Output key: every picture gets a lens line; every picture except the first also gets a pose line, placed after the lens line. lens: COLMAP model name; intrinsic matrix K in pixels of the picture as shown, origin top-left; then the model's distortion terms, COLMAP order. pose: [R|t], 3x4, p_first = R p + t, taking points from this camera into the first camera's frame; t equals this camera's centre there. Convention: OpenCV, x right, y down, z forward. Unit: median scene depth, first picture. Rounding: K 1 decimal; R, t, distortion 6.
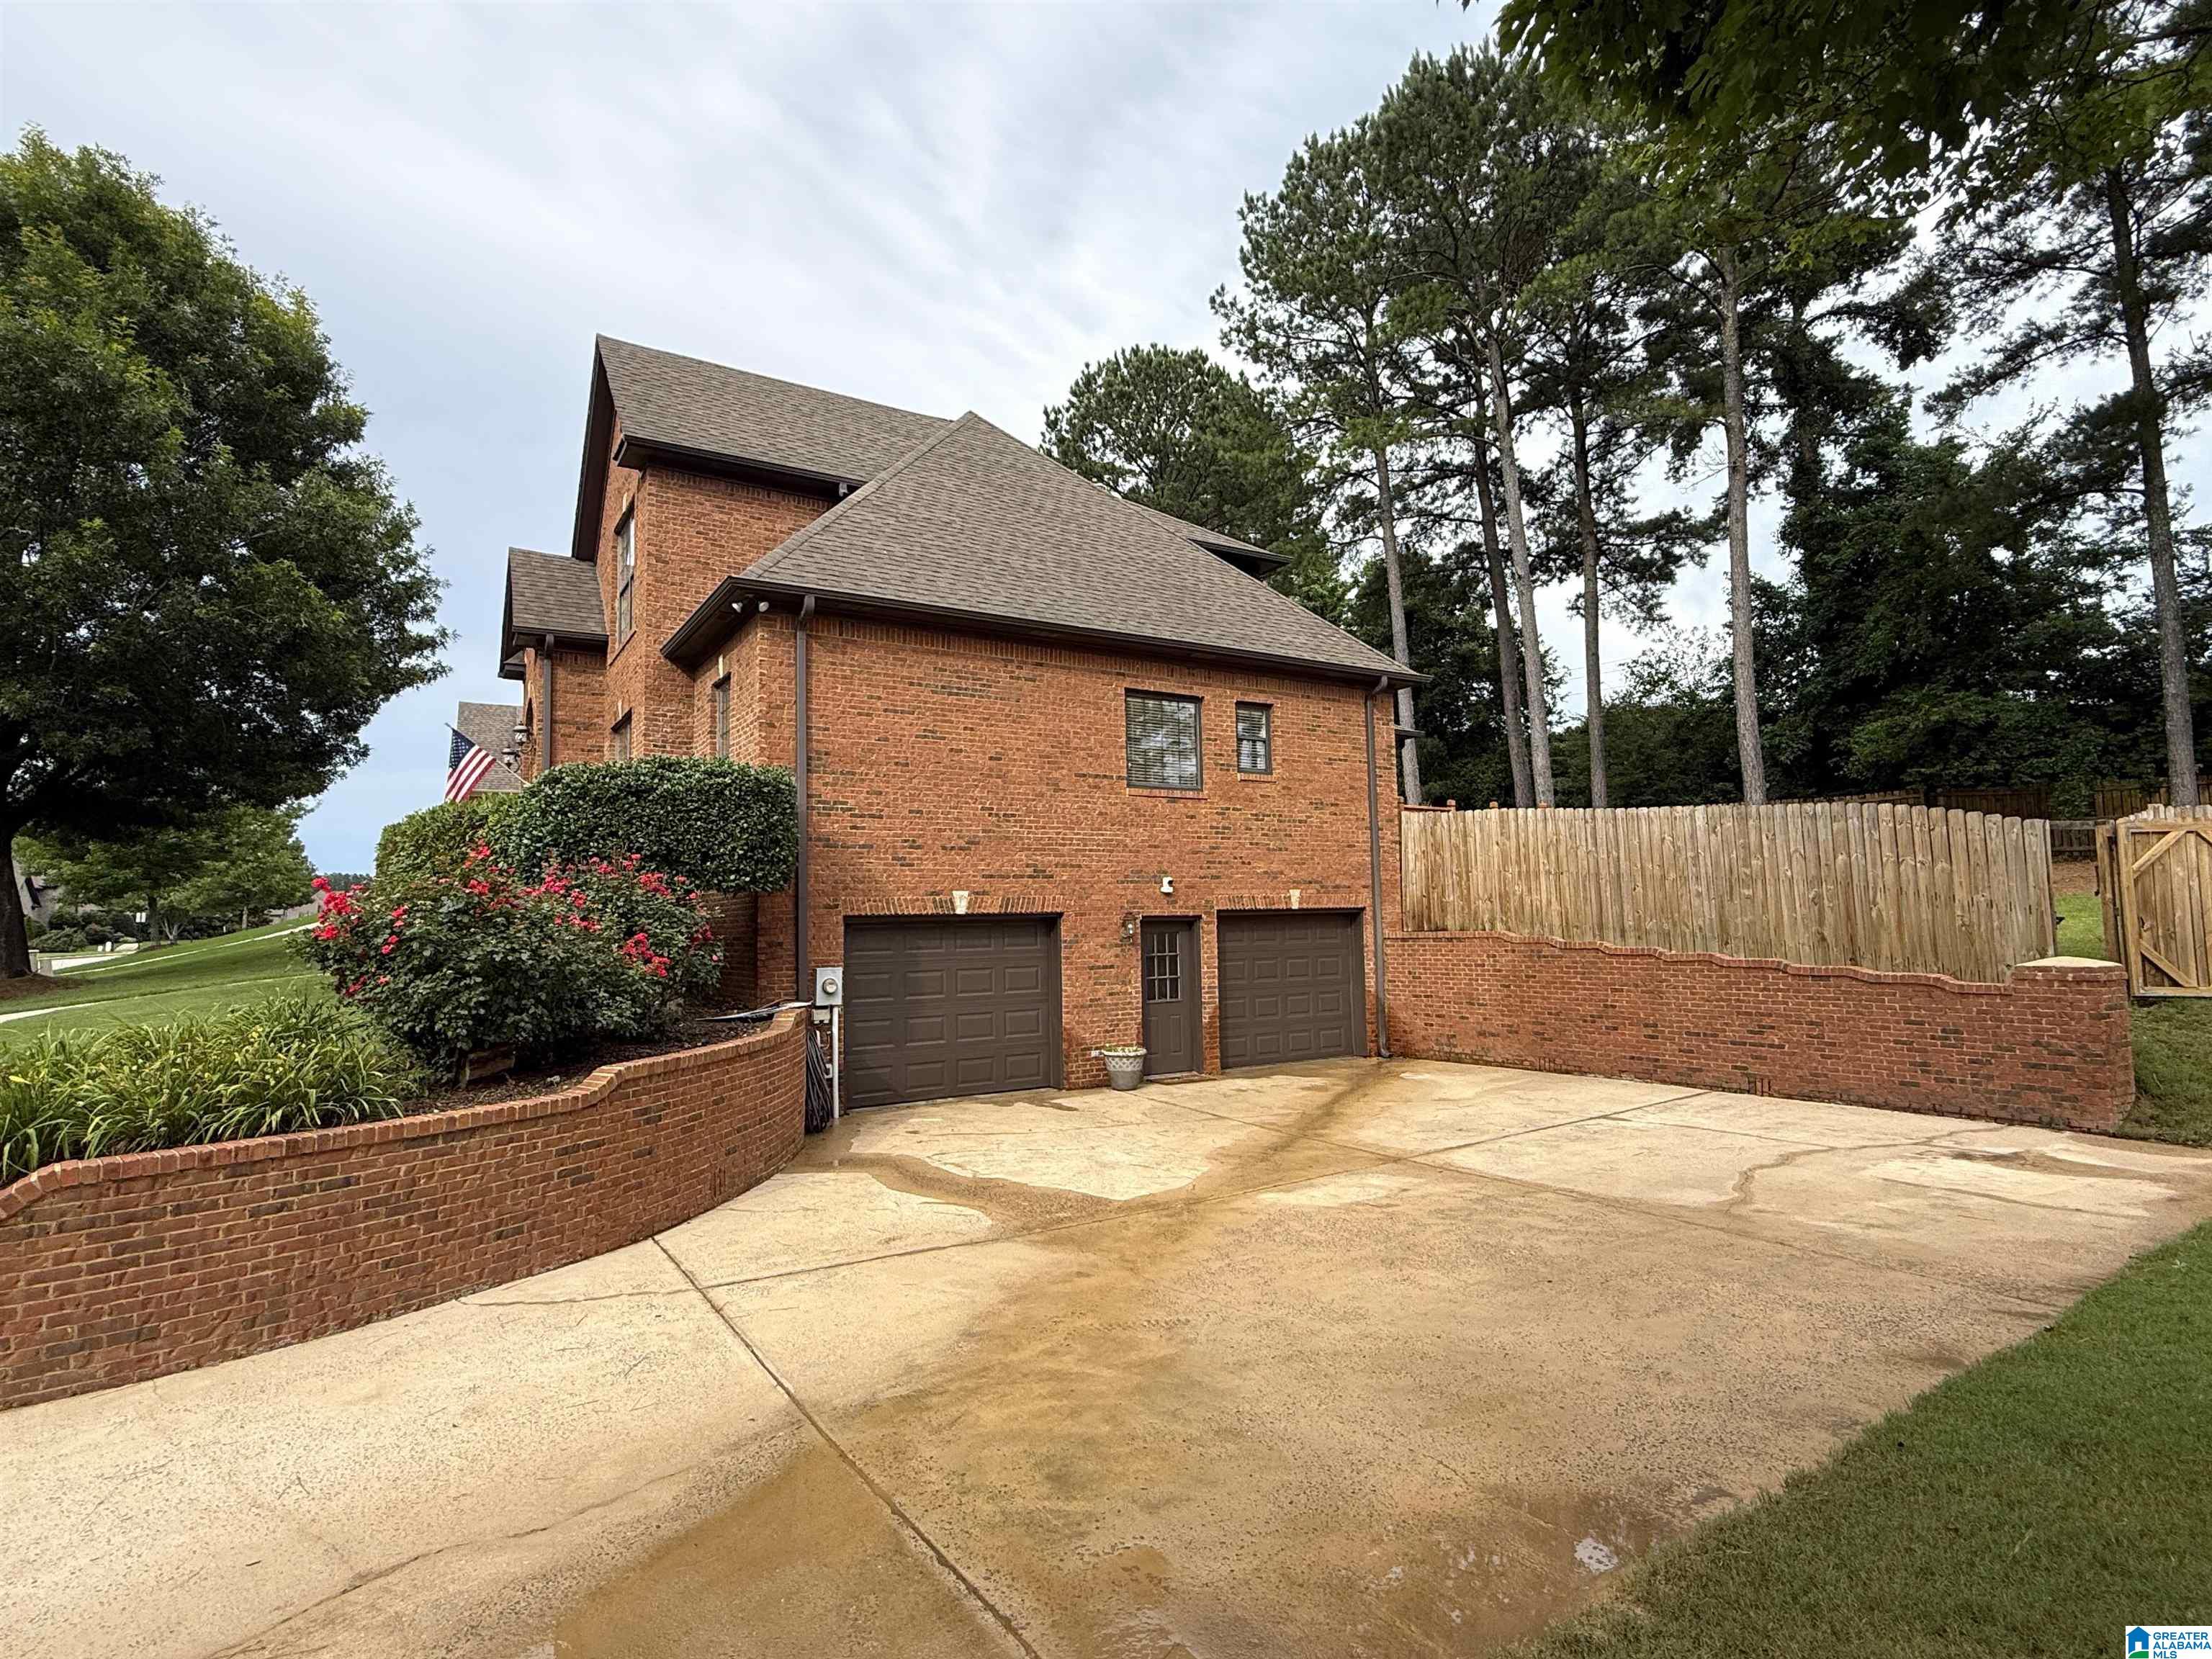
lens RADIAL K [[1120.2, 0, 1106.0], [0, 1120.2, 829.5], [0, 0, 1]] dist [0.042503, -0.028979]
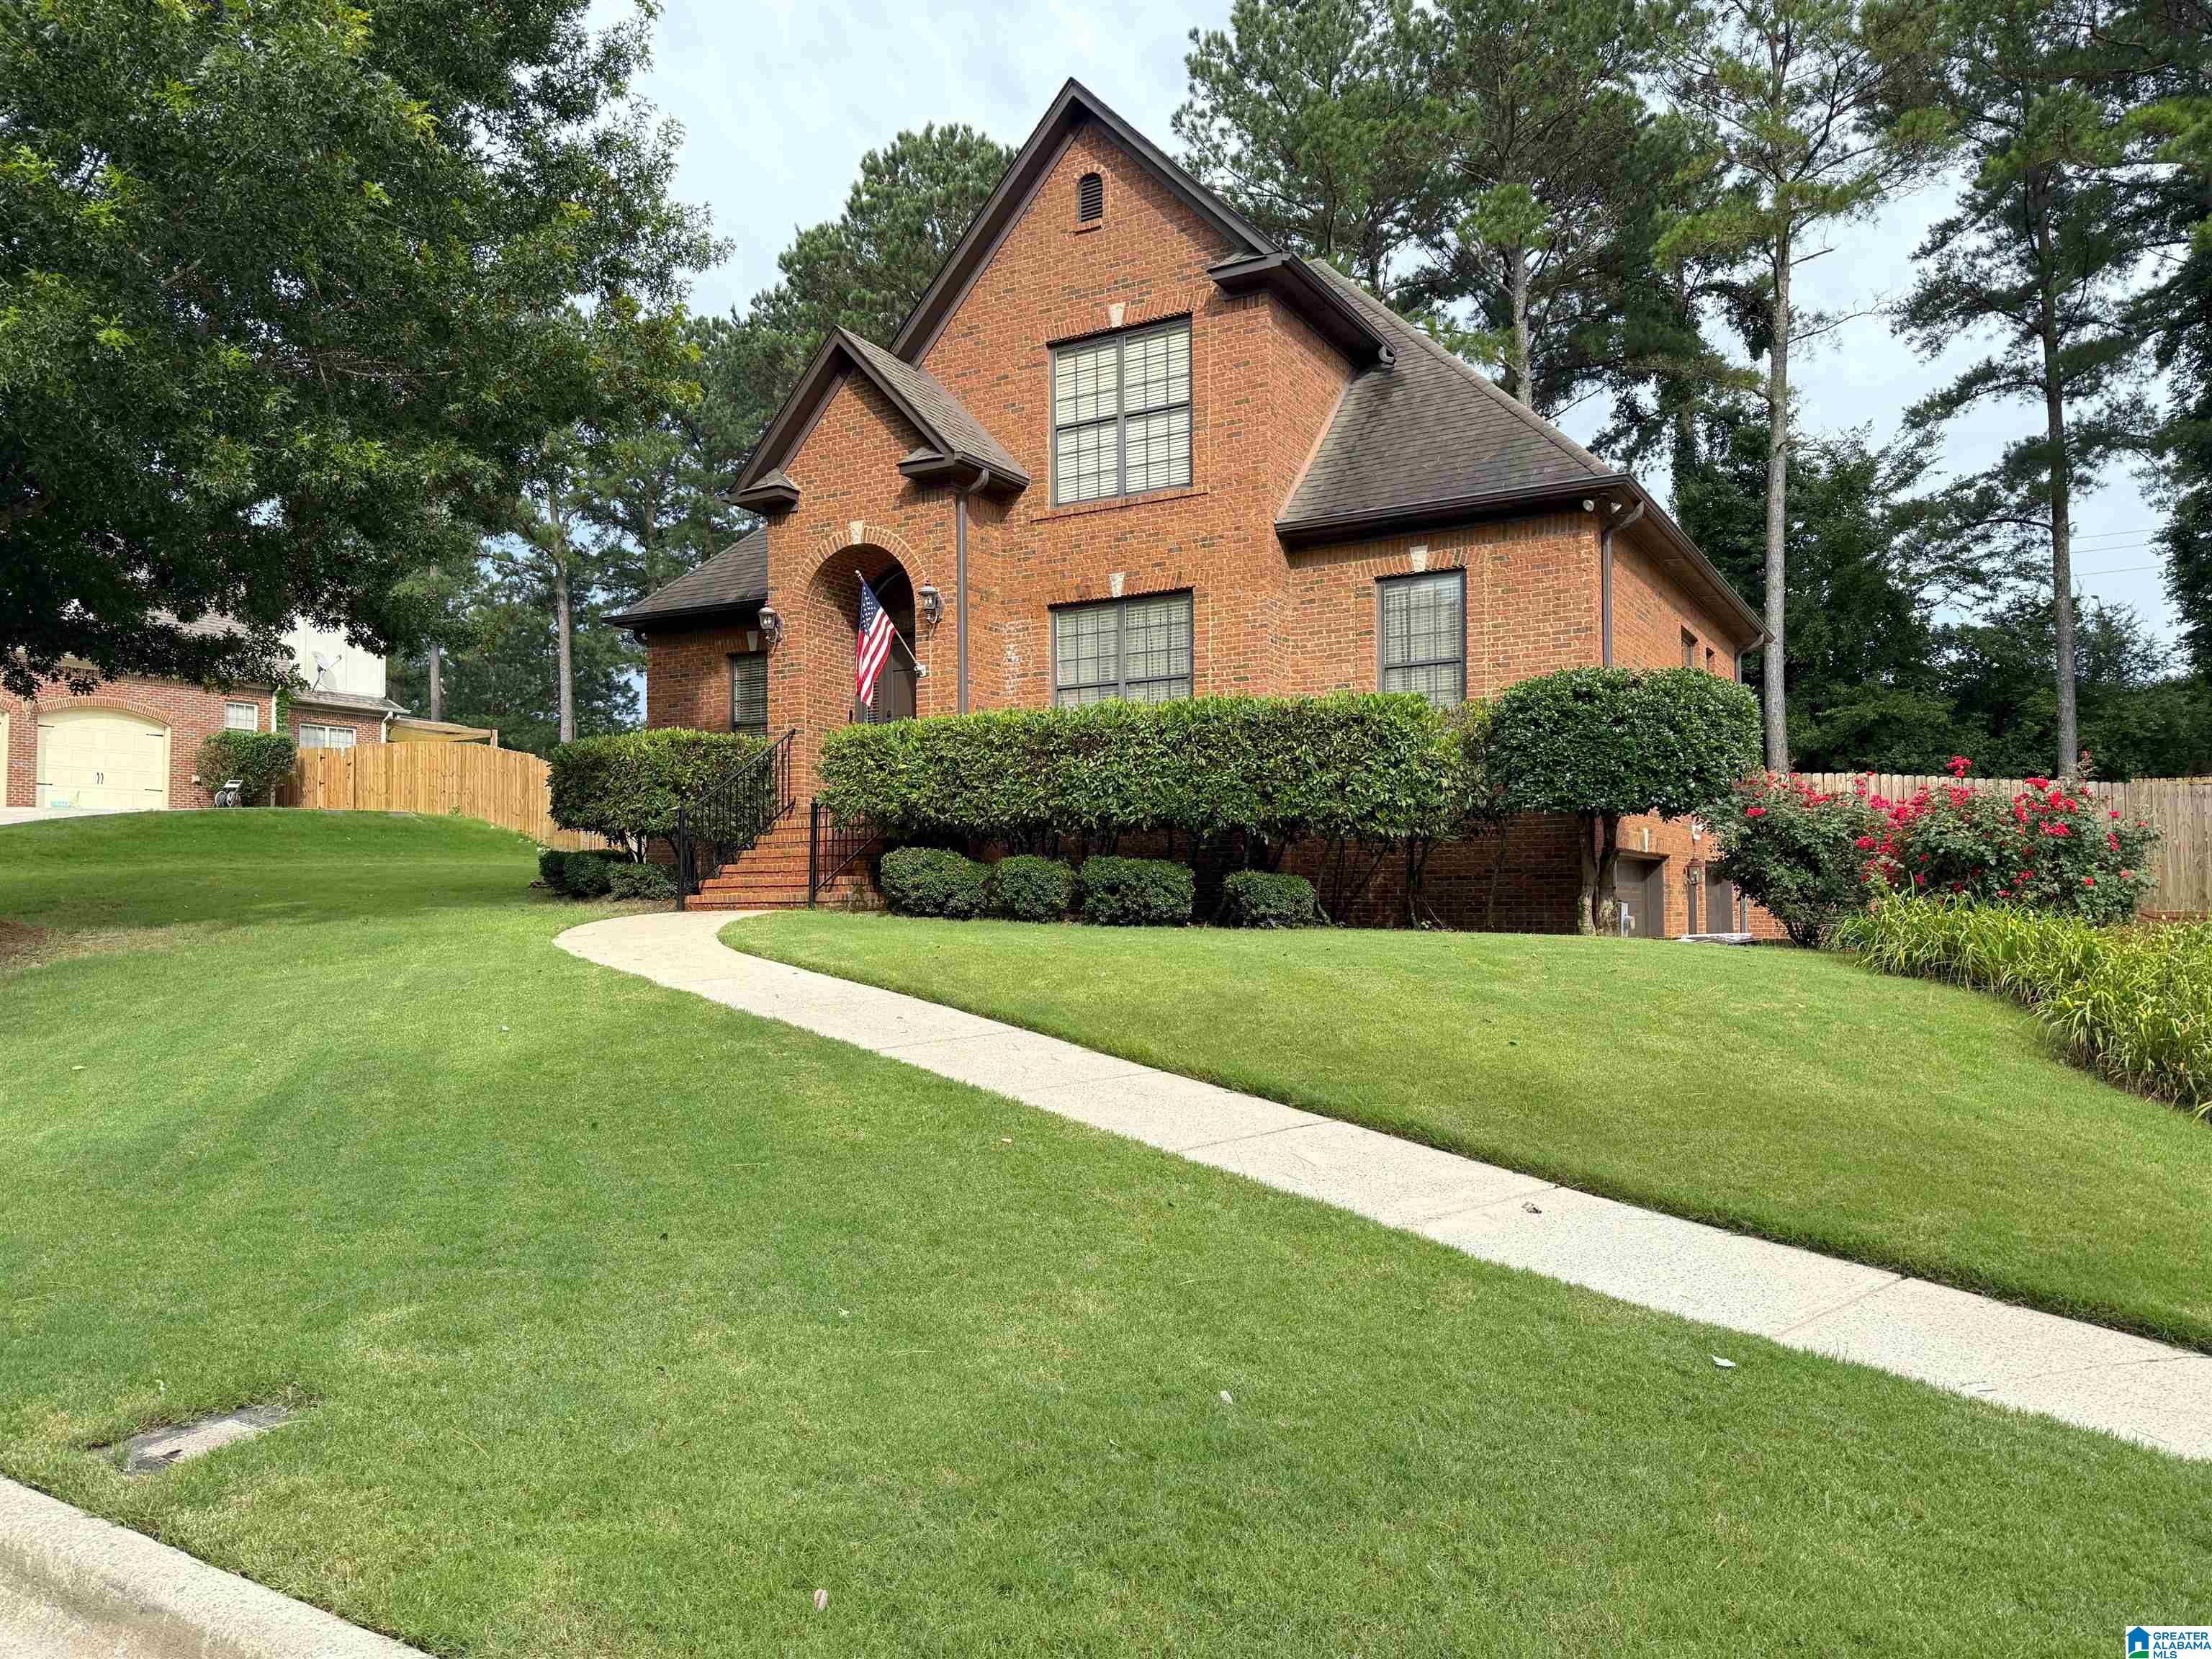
lens RADIAL K [[1540.5, 0, 1106.0], [0, 1540.5, 829.5], [0, 0, 1]] dist [0.149330, -0.189055]
pose [[0.885375, 0.042336, 0.462945, -0.865828], [-0.054695, 0.998415, 0.013300, 0.047187], [-0.461648, -0.037096, 0.886287, 0.025028]]
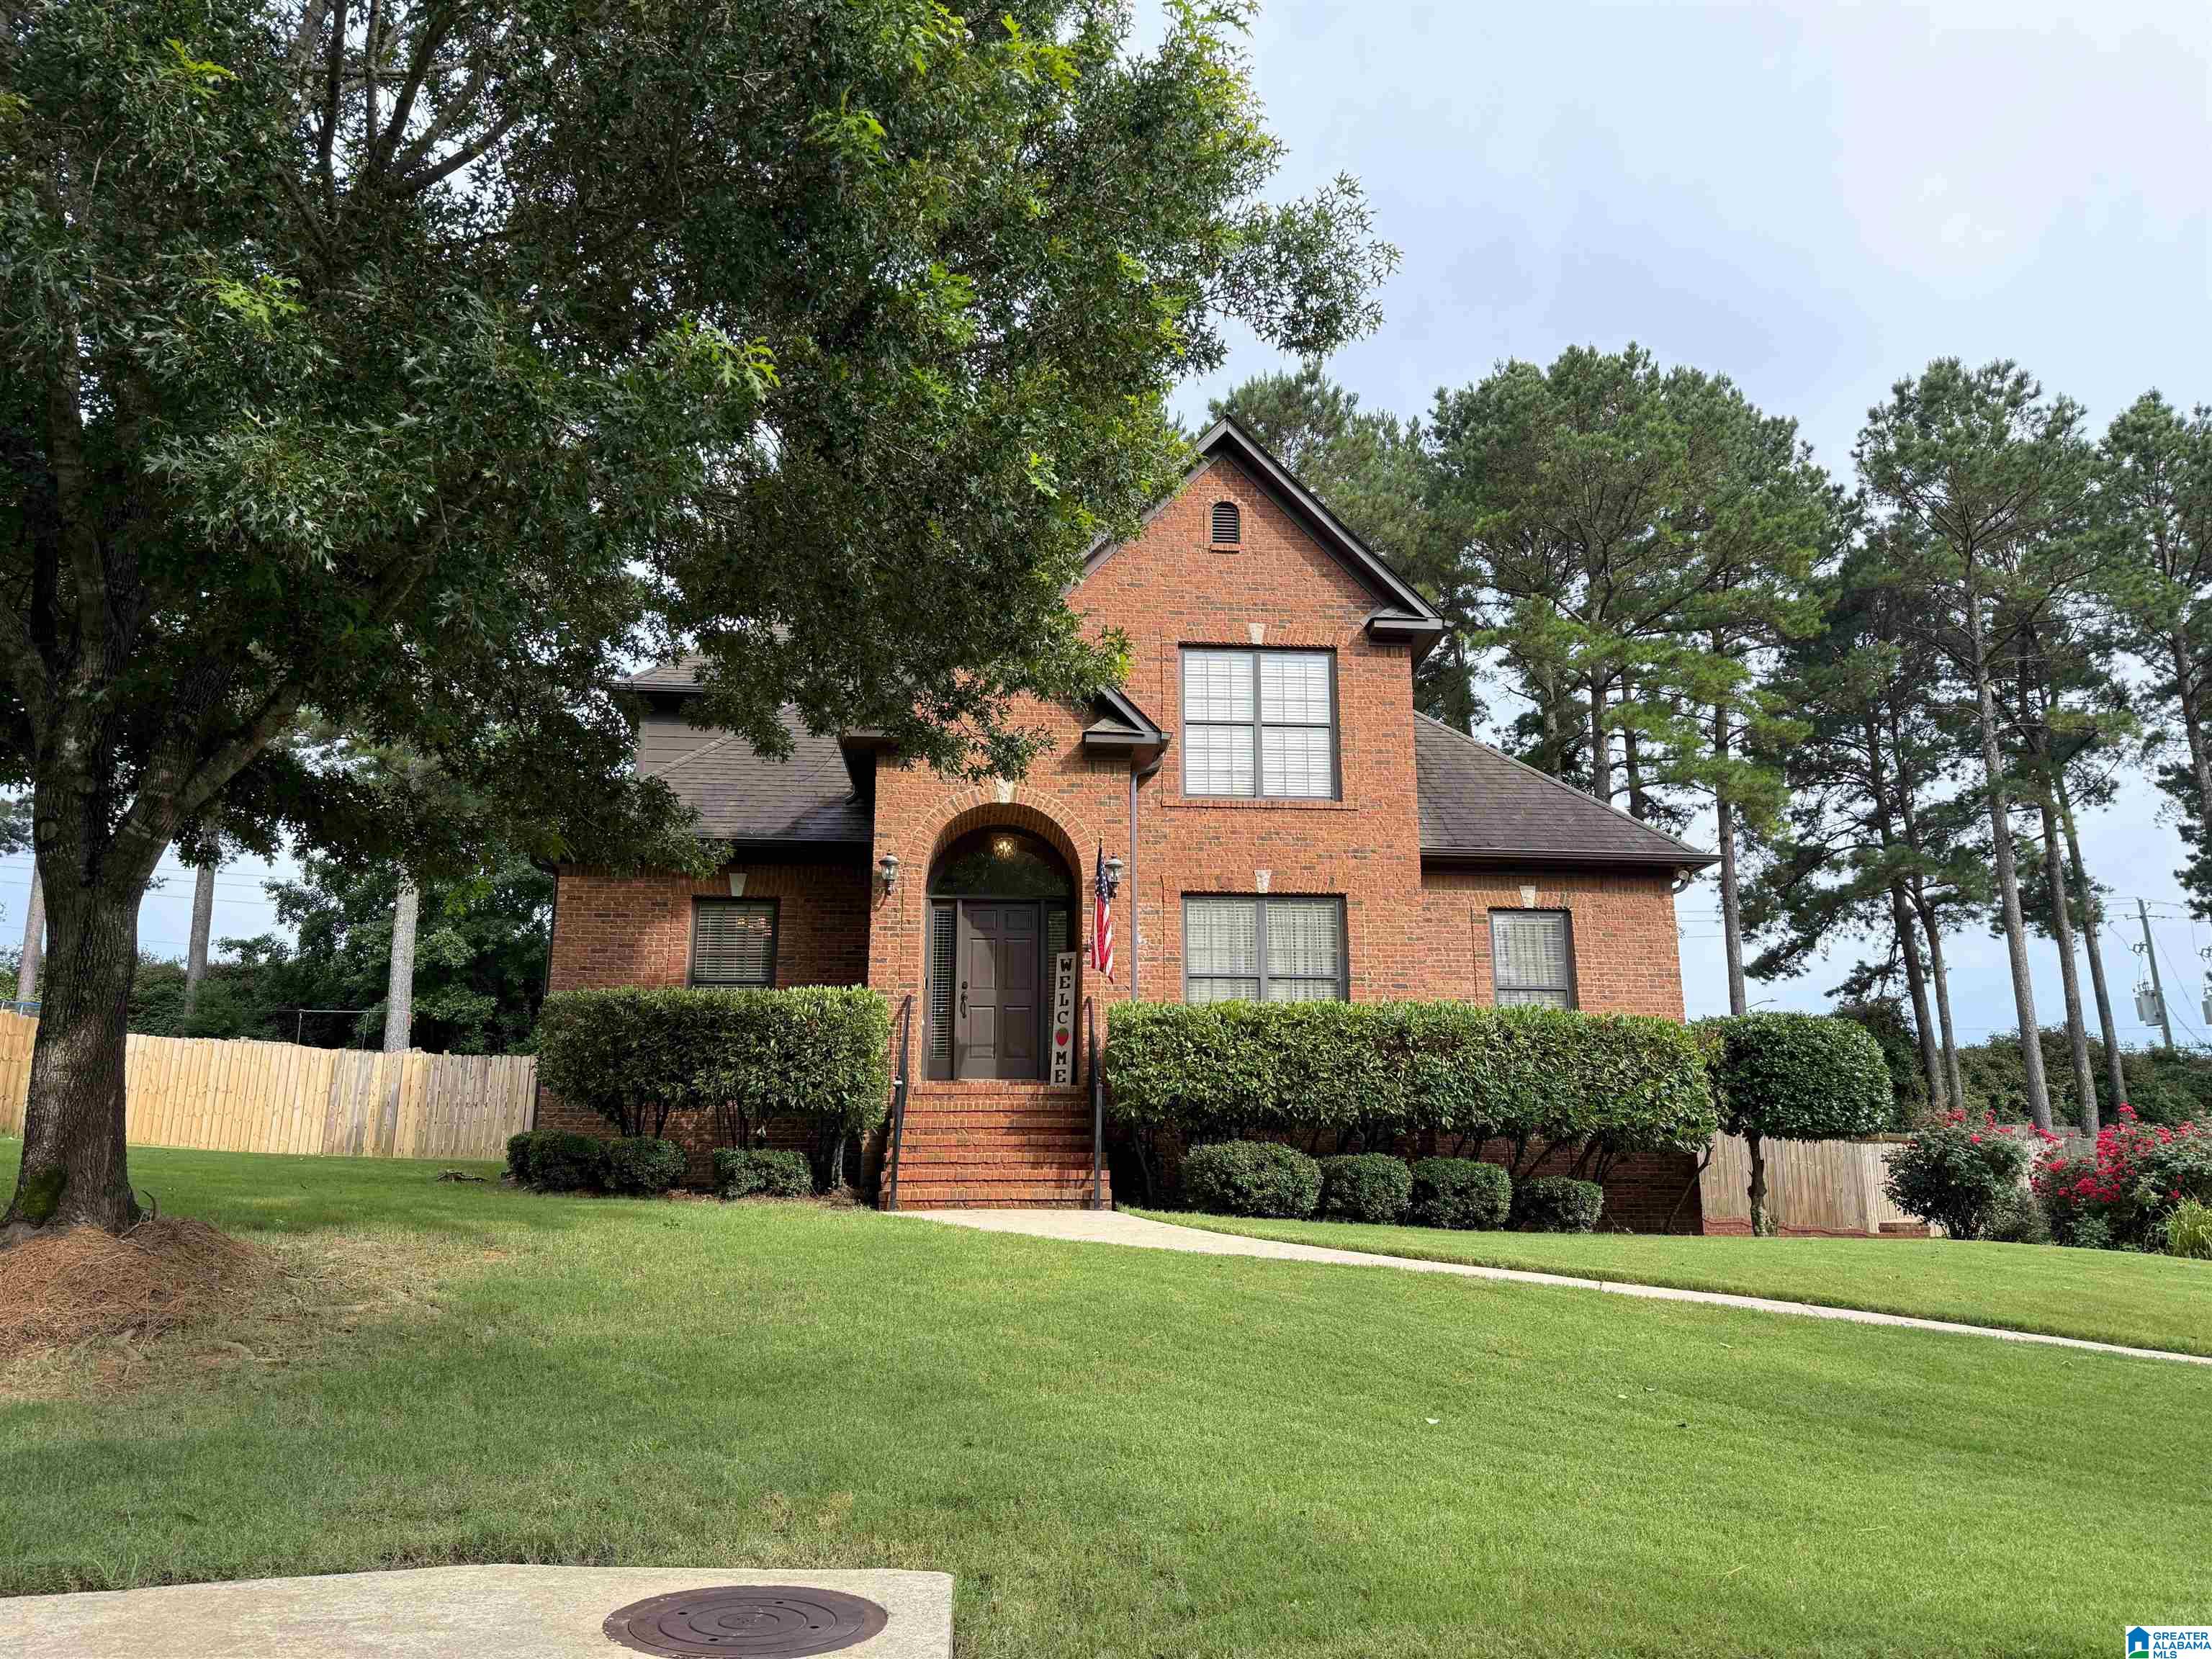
lens RADIAL K [[1540.5, 0, 1106.0], [0, 1540.5, 829.5], [0, 0, 1]] dist [0.149330, -0.189055]
pose [[0.463422, 0.232164, 0.855184, -1.328850], [-0.086953, 0.972326, -0.216846, 0.098730], [-0.881861, 0.026130, 0.470784, 0.520917]]
